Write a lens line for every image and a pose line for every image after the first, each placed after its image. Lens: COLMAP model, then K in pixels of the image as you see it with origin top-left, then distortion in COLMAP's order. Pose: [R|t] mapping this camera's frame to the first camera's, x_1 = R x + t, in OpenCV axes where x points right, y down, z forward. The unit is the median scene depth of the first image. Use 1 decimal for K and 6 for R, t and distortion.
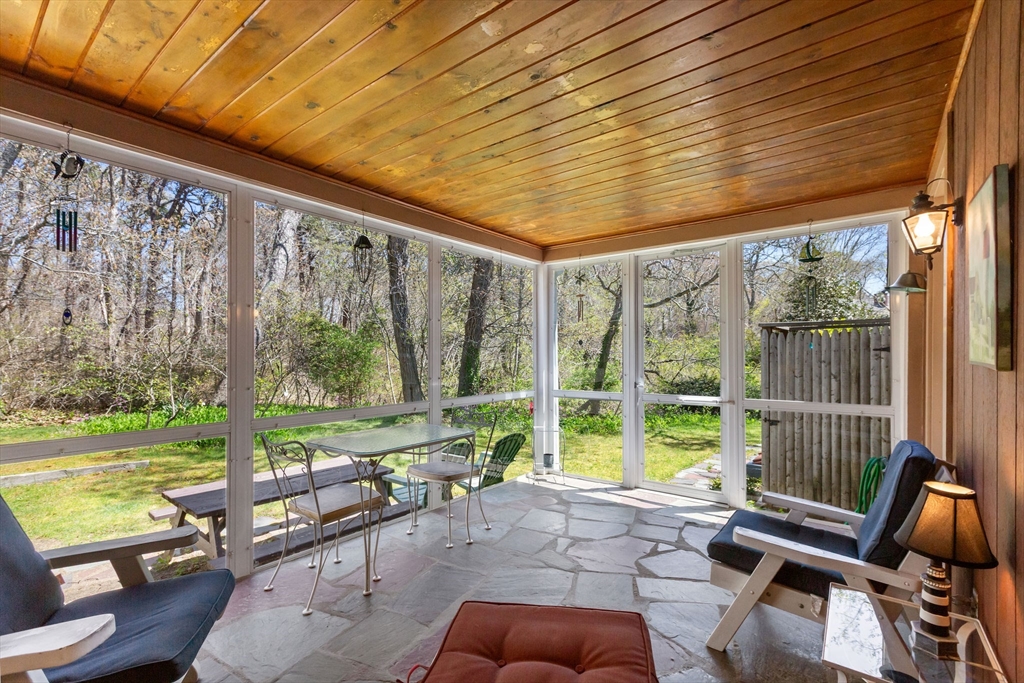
lens RADIAL K [[462.7, 0, 514.7], [0, 462.7, 349.3], [0, 0, 1]] dist [0.005253, -0.001237]
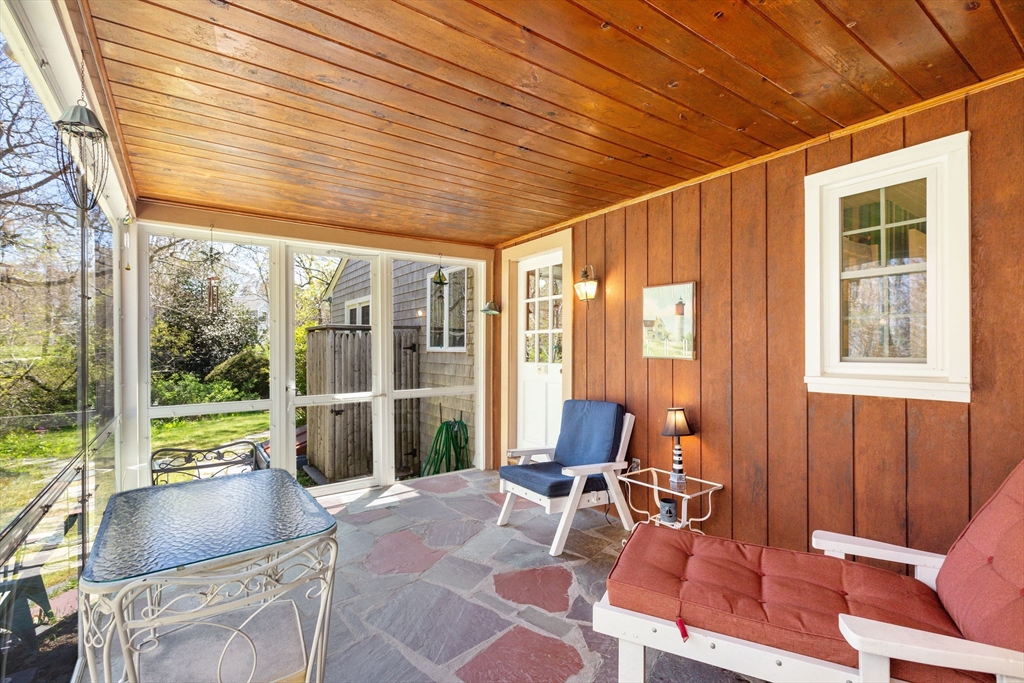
lens RADIAL K [[462.7, 0, 493.0], [0, 462.7, 345.0], [0, 0, 1]] dist [0.005253, -0.001237]
pose [[0.302593, 0.003418, 0.953114, -0.534778], [-0.004913, 0.999986, -0.002026, -0.008808], [-0.953107, -0.004070, 0.302606, 0.390918]]
